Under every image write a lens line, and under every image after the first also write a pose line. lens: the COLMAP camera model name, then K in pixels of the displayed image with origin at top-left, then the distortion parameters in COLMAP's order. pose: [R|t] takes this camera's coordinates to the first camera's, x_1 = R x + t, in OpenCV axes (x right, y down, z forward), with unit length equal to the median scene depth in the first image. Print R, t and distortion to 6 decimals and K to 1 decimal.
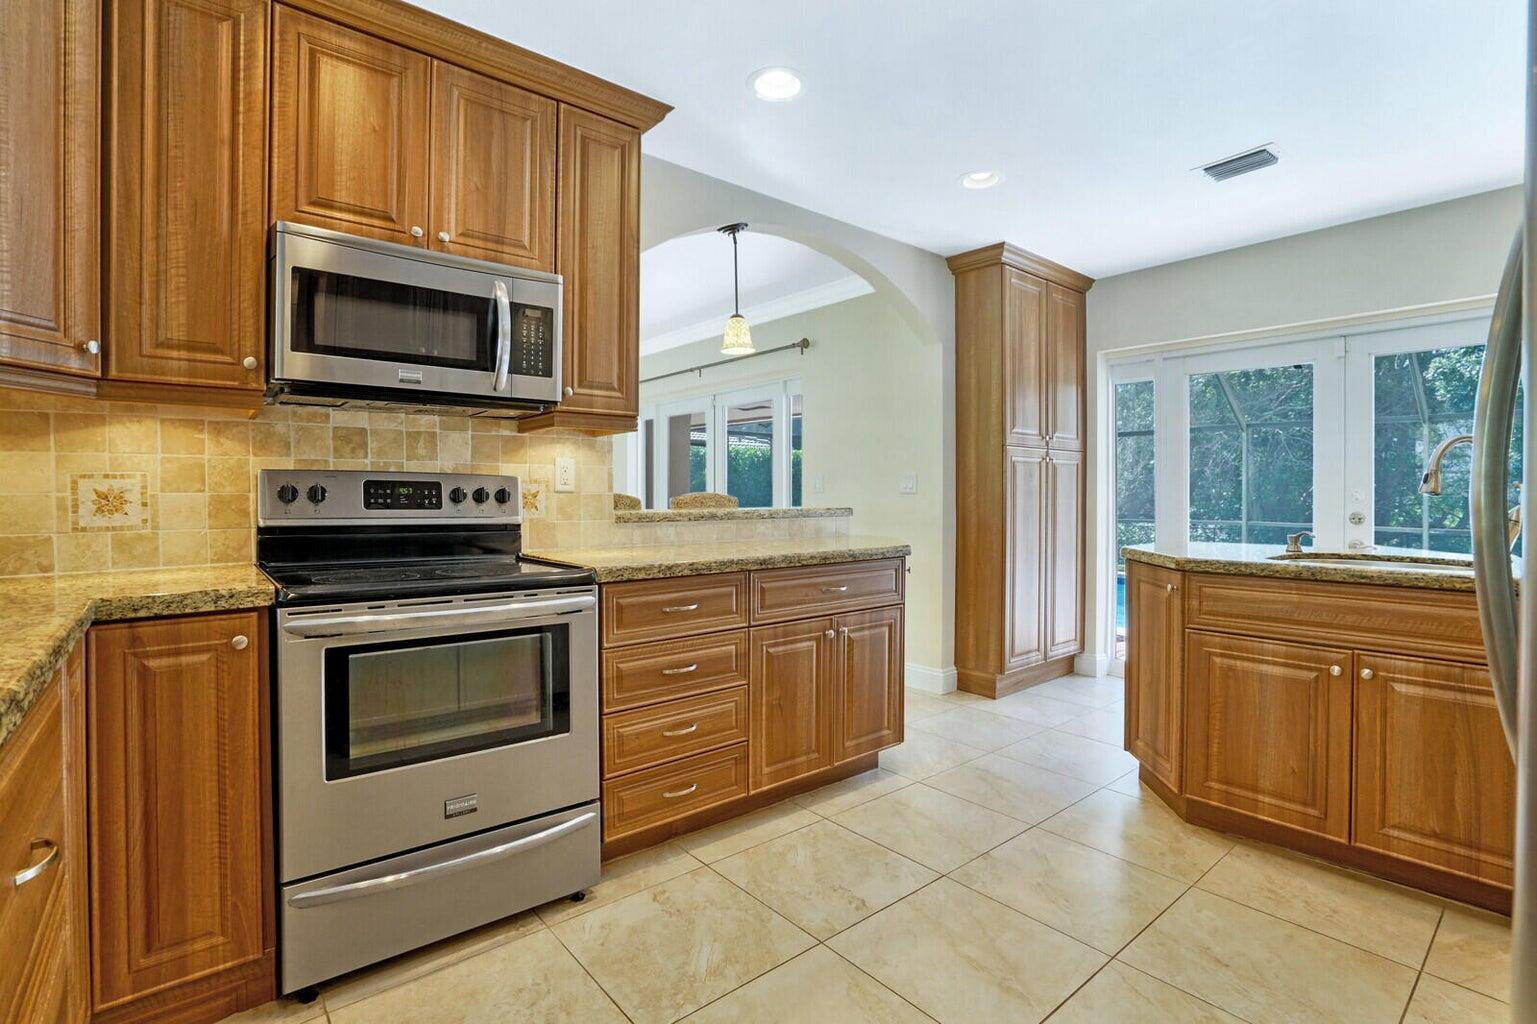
lens RADIAL K [[728.6, 0, 770.7], [0, 728.6, 505.9], [0, 0, 1]] dist [-0.023351, 0.001033]
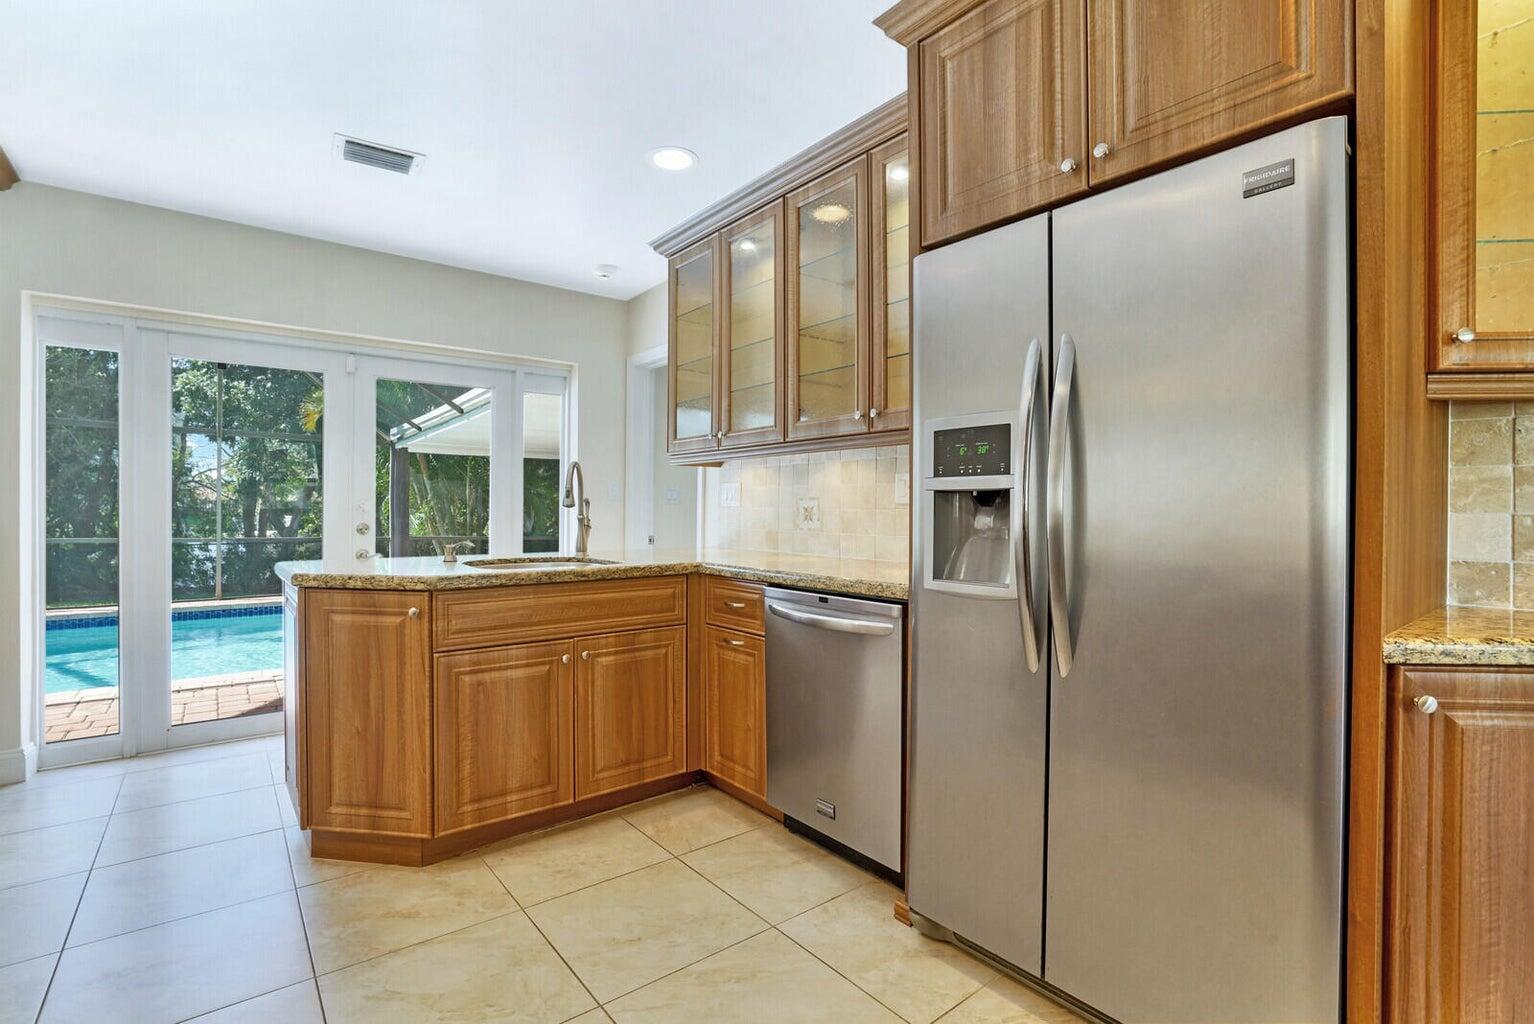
lens RADIAL K [[727.1, 0, 764.9], [0, 727.1, 515.8], [0, 0, 1]] dist [-0.023351, 0.001033]
pose [[0.031861, -0.011831, 0.999422, -0.342385], [0.012366, 0.999858, 0.011442, -0.010496], [-0.999416, 0.011995, 0.032003, 0.581004]]
